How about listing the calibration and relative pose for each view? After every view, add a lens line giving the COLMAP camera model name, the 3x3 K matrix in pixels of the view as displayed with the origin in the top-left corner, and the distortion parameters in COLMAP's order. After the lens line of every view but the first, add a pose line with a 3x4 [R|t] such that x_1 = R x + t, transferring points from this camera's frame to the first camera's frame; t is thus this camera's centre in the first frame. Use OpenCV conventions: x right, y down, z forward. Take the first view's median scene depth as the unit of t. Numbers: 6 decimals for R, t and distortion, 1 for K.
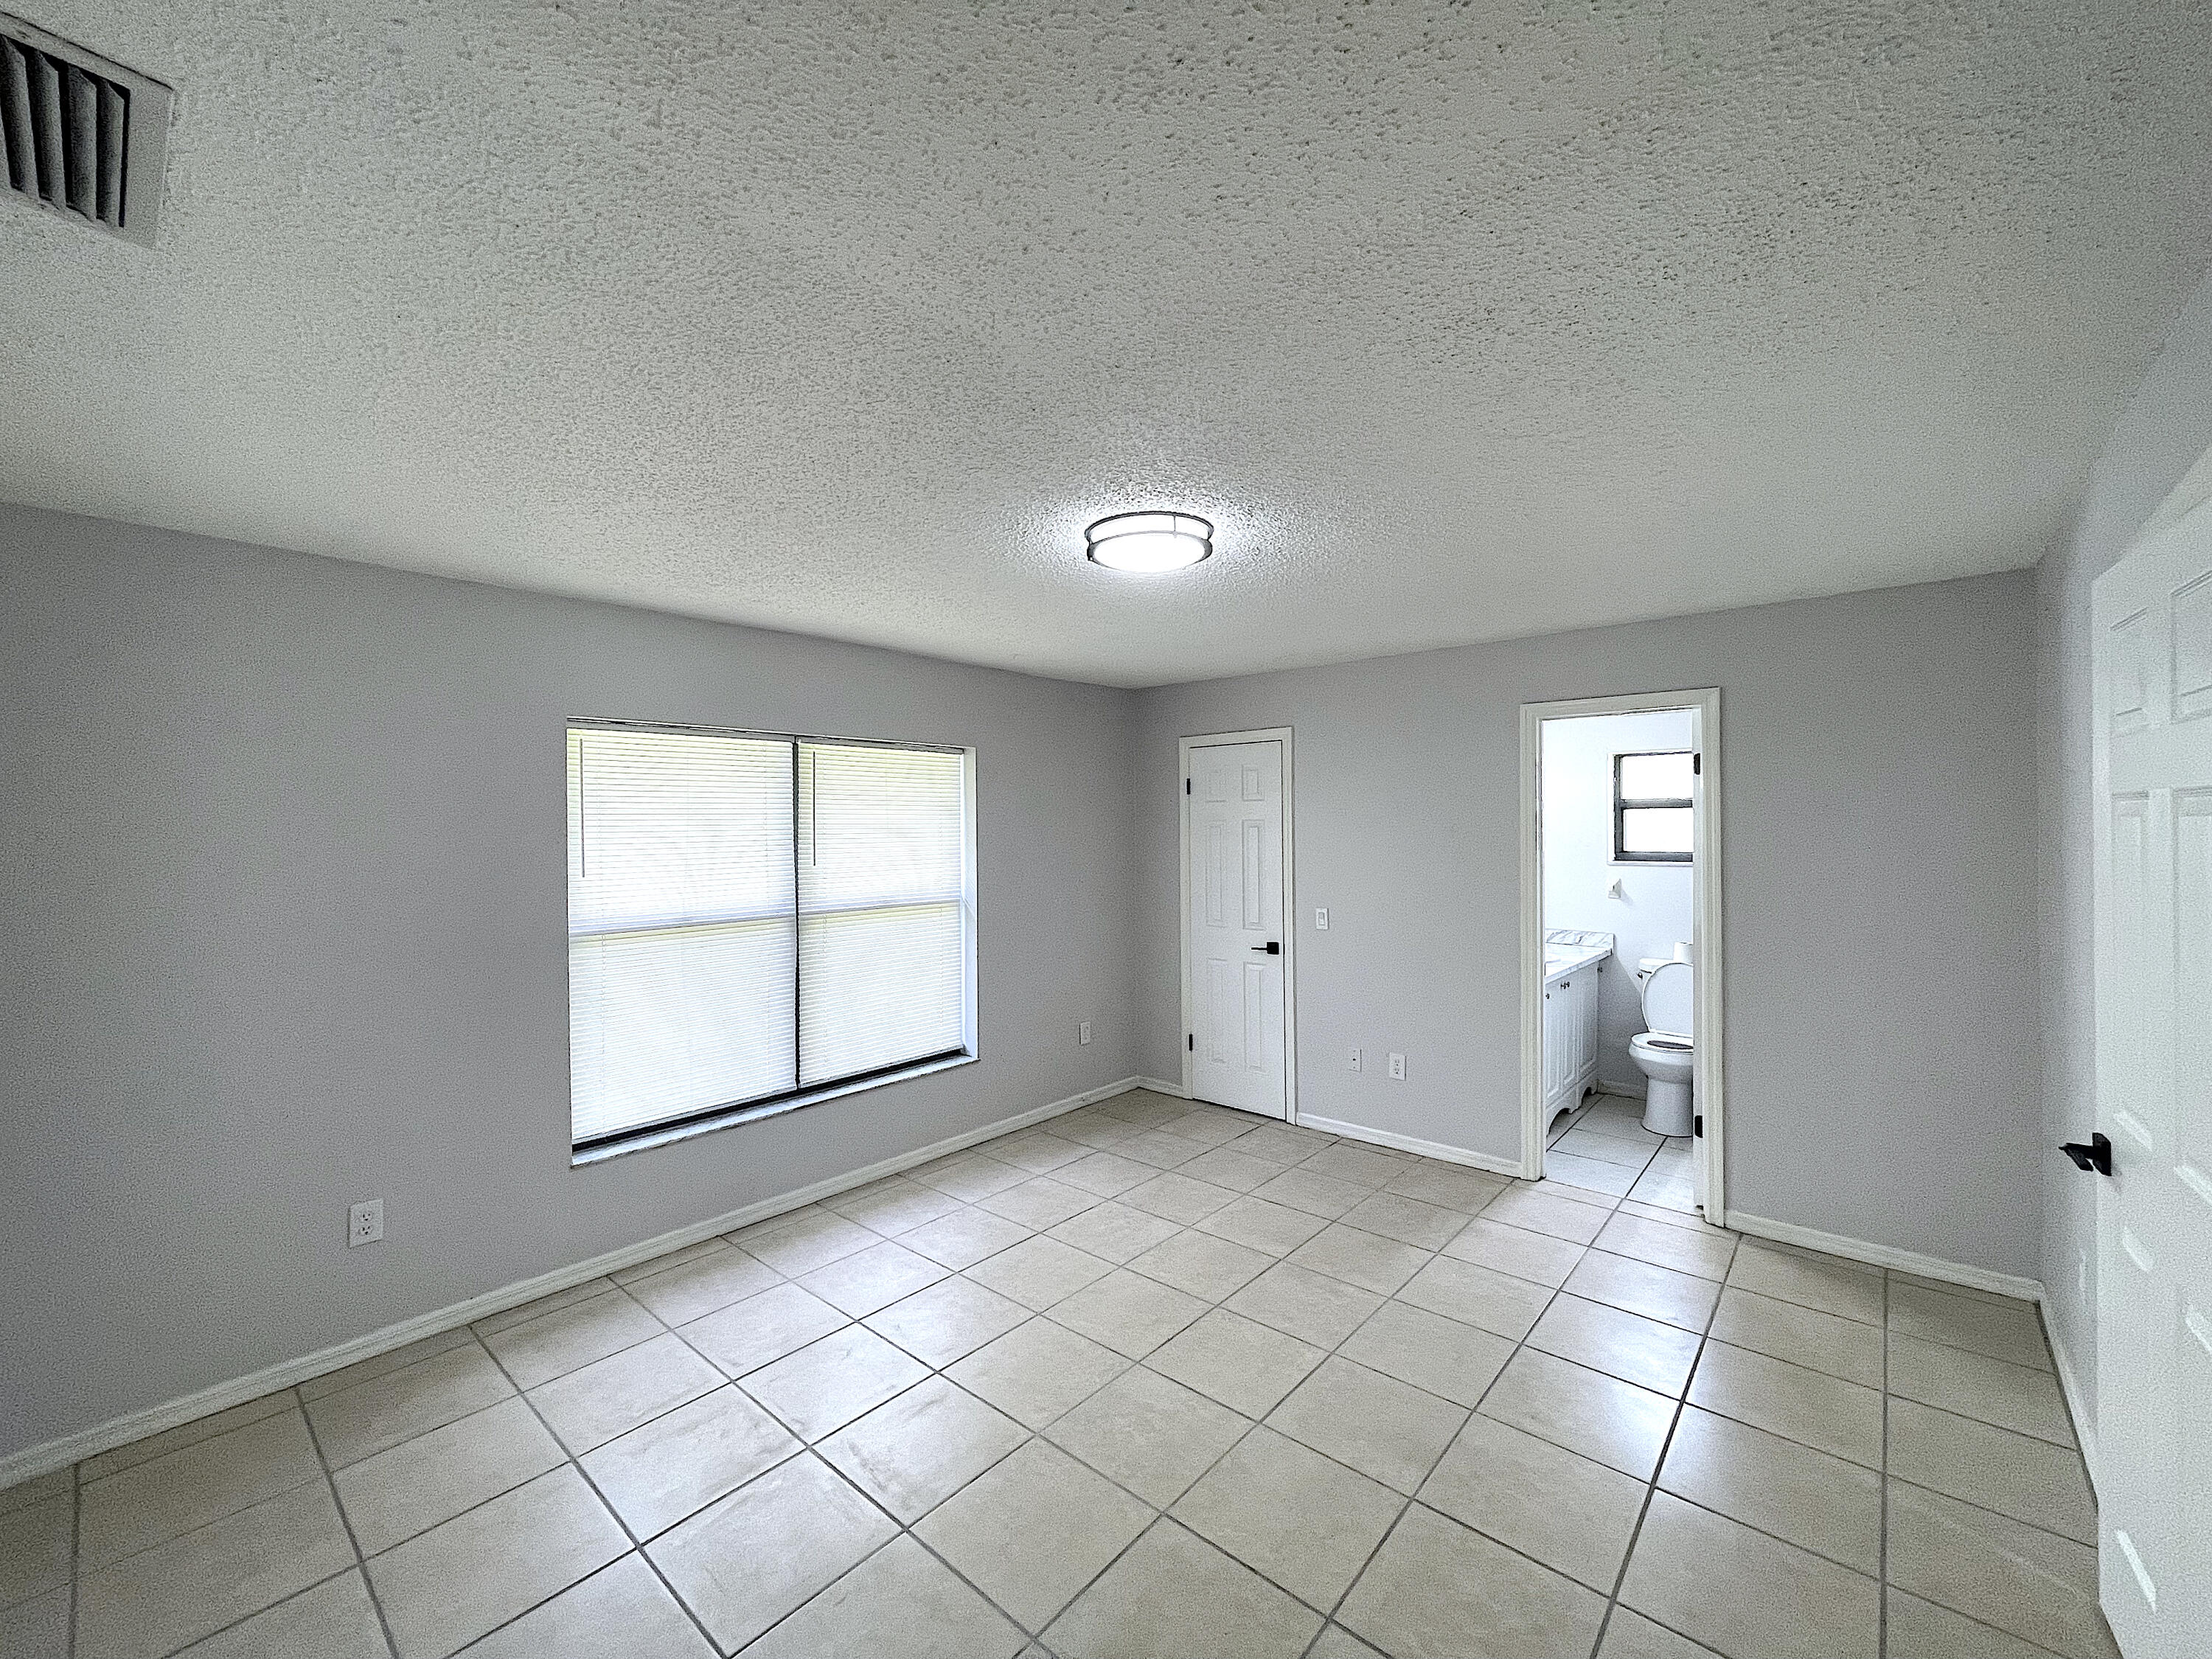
lens RADIAL K [[891.4, 0, 1123.7], [0, 891.4, 833.3], [0, 0, 1]] dist [-0.003612, 0.001305]
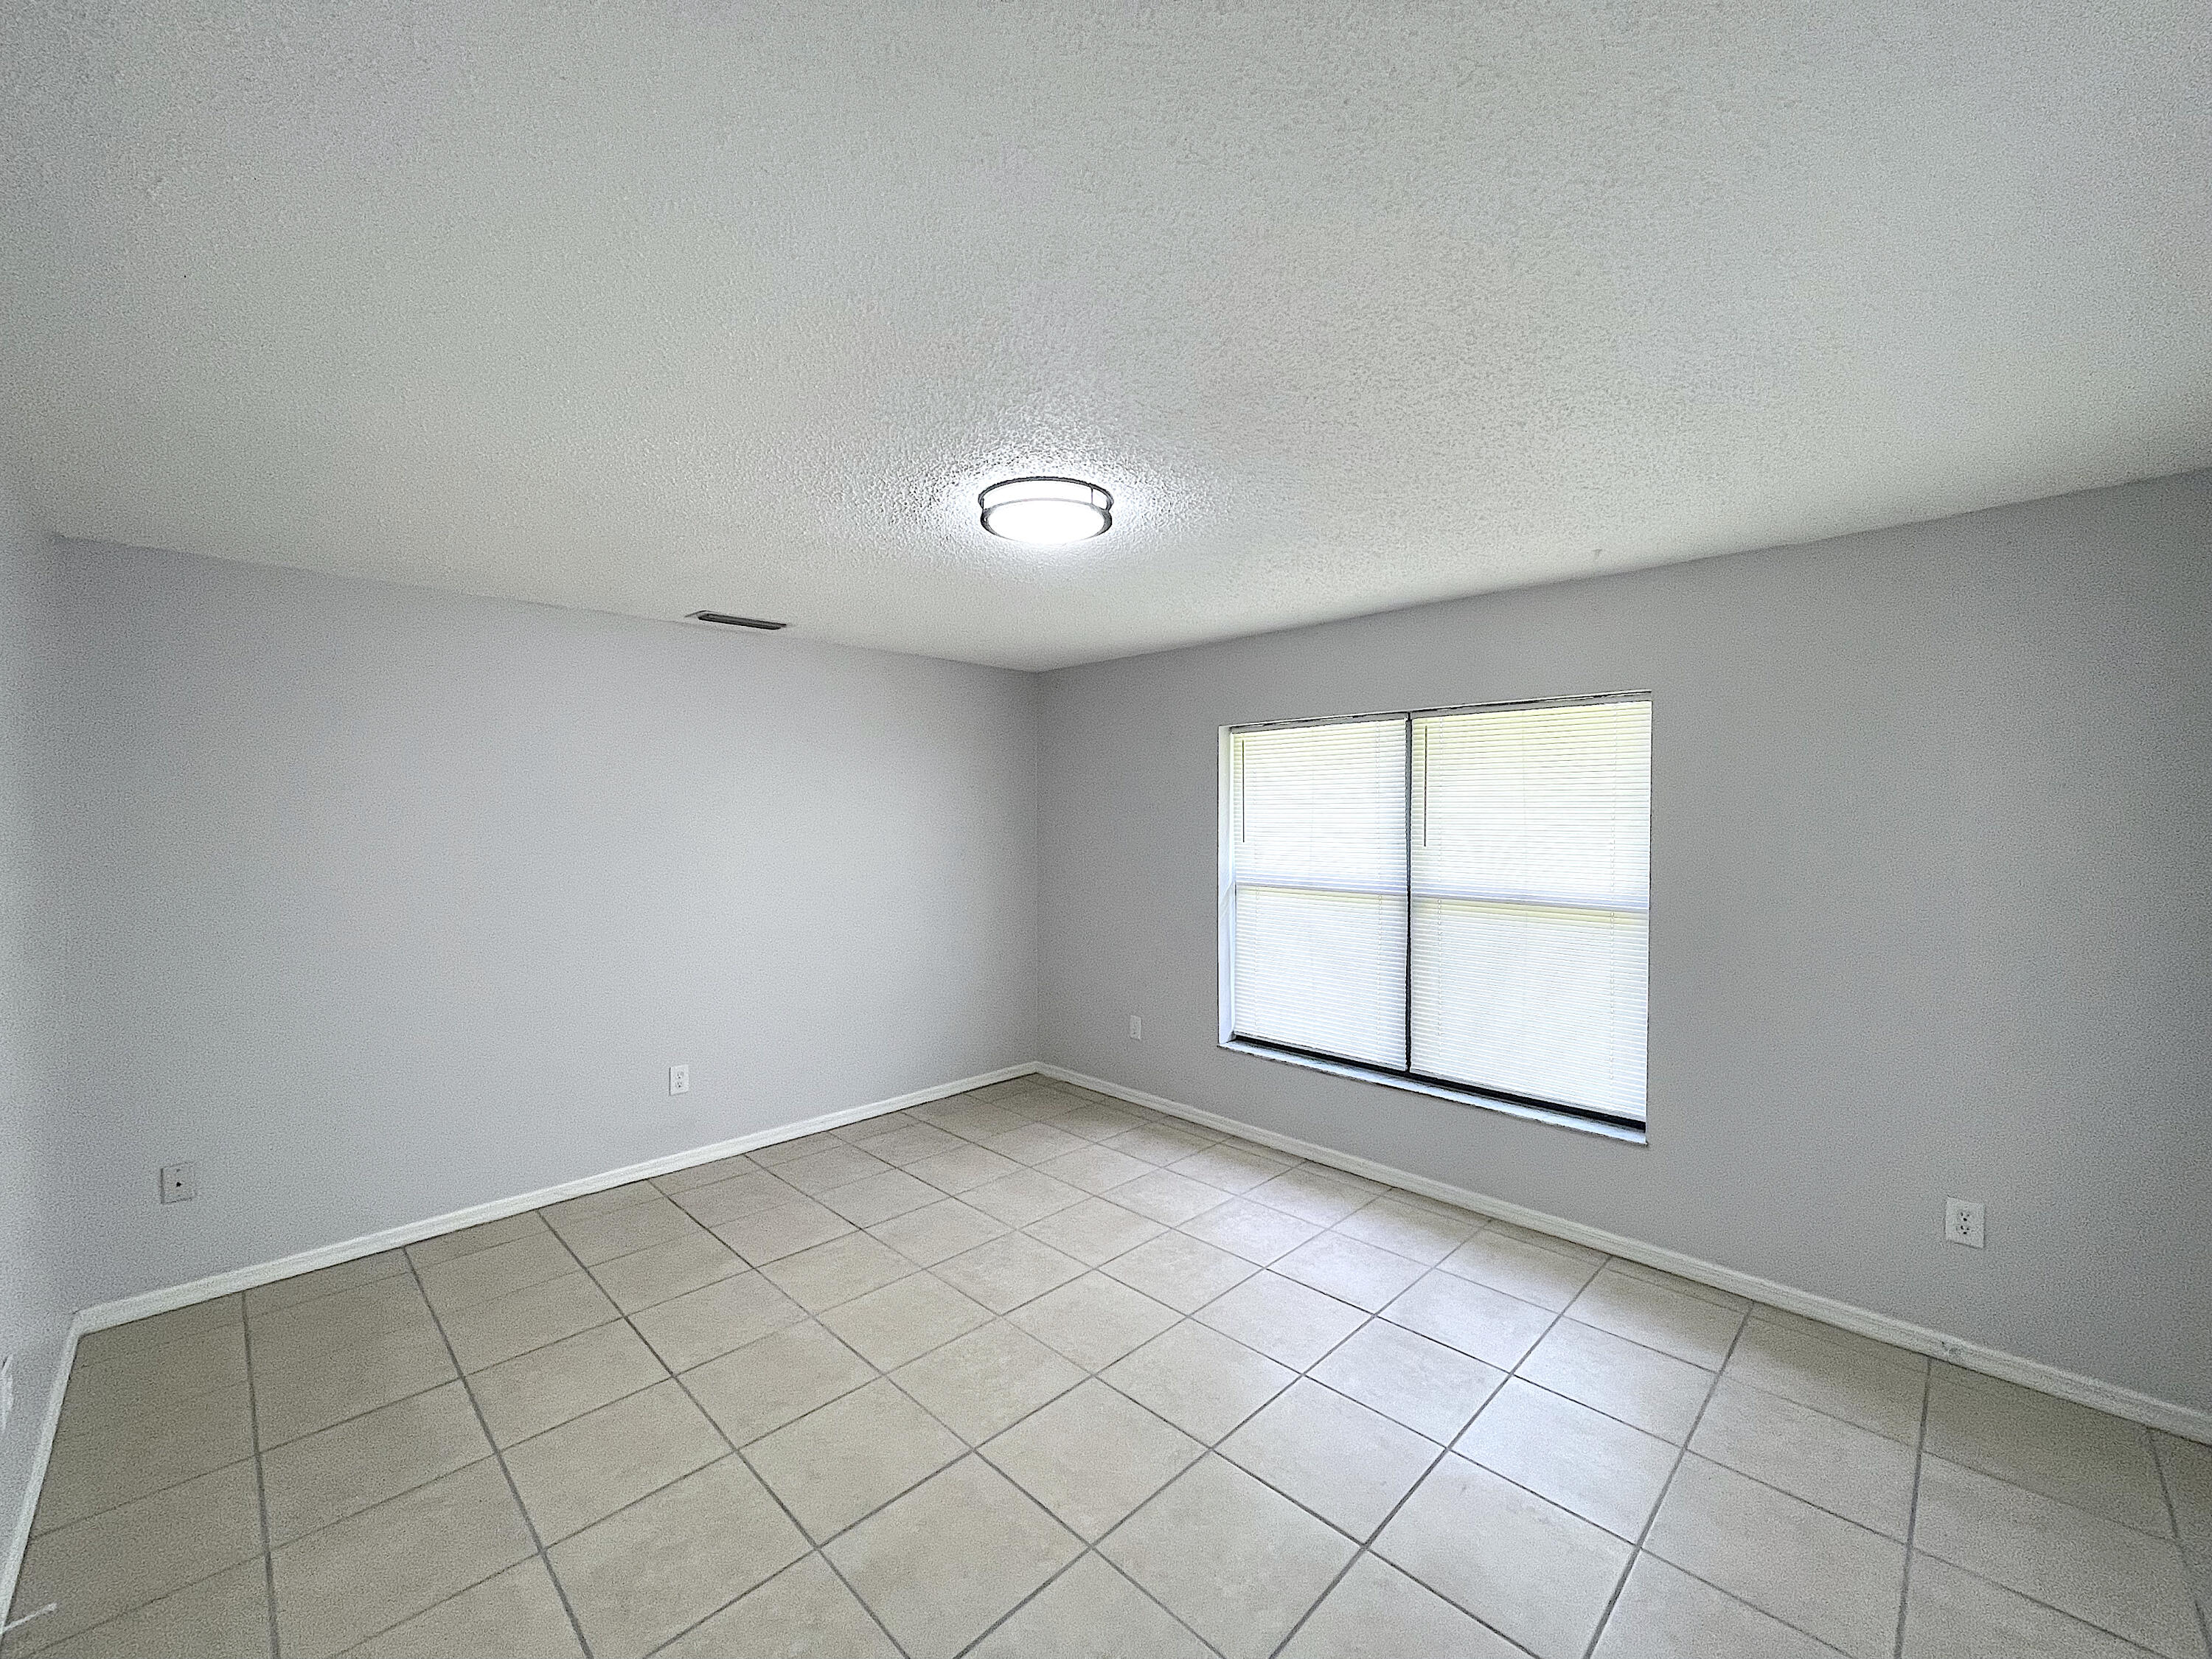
lens RADIAL K [[891.4, 0, 1064.0], [0, 891.4, 822.4], [0, 0, 1]] dist [-0.003612, 0.001305]
pose [[-0.087267, 0.031496, -0.995687, 0.631385], [-0.000243, 0.999499, 0.031638, -0.018960], [0.996185, 0.003003, -0.087216, 0.697325]]
